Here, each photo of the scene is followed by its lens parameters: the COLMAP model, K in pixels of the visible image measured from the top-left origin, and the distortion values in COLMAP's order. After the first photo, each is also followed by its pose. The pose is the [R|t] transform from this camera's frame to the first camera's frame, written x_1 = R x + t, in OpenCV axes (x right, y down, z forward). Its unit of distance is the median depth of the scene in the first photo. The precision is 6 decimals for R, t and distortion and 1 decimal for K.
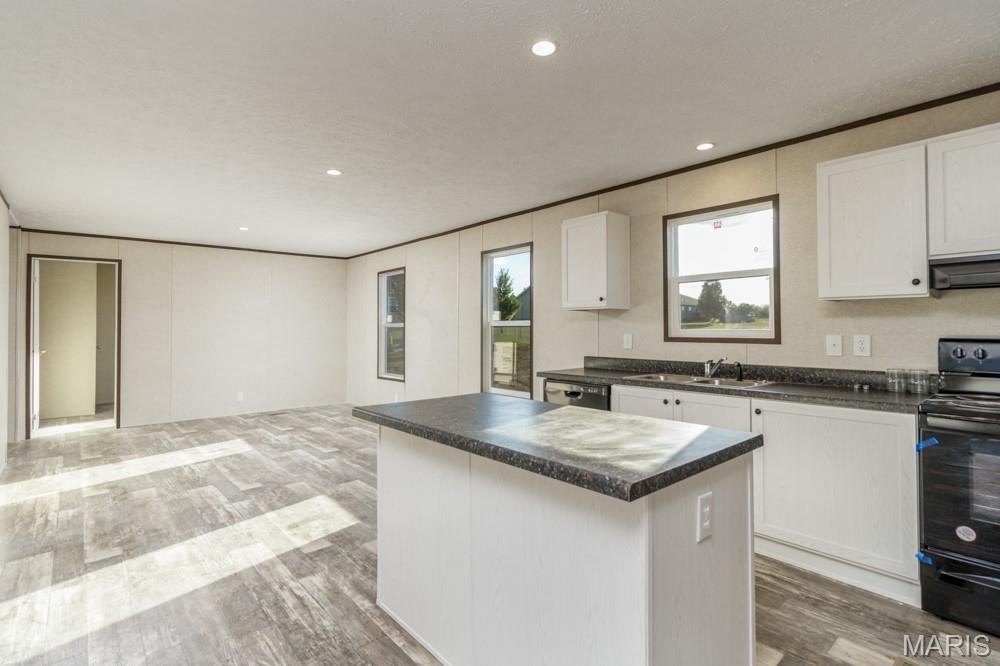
lens RADIAL K [[489.0, 0, 499.2], [0, 489.0, 323.4], [0, 0, 1]] dist [0.002316, 0.000654]
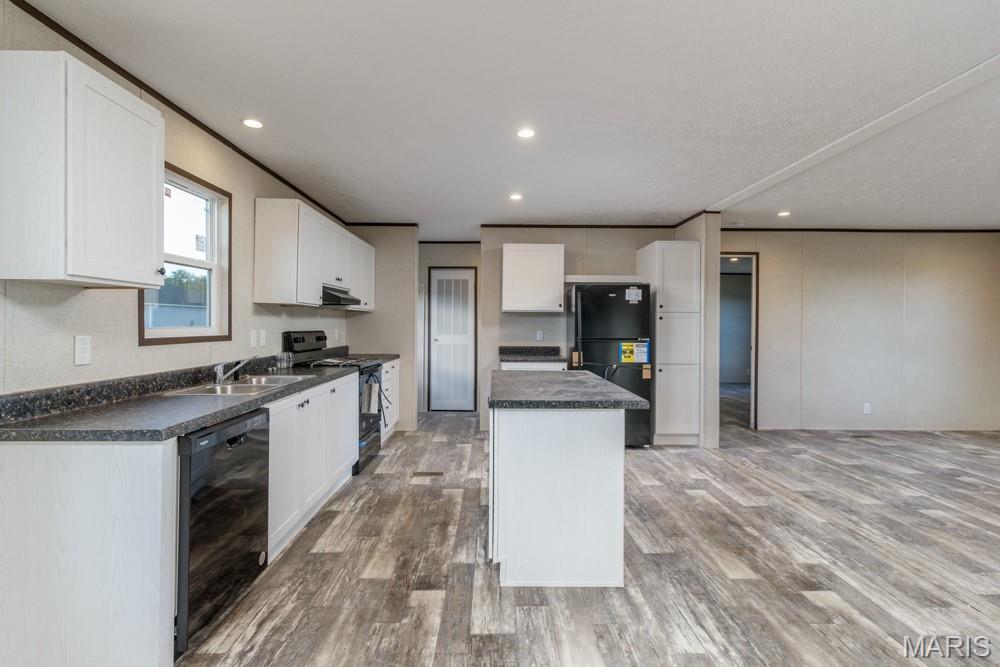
lens RADIAL K [[489.0, 0, 499.2], [0, 489.0, 323.9], [0, 0, 1]] dist [0.002316, 0.000654]
pose [[-0.768861, 0.000047, 0.639416, -0.695917], [-0.006492, 0.999948, -0.007881, 0.015984], [-0.639383, -0.010211, -0.768820, 1.927272]]
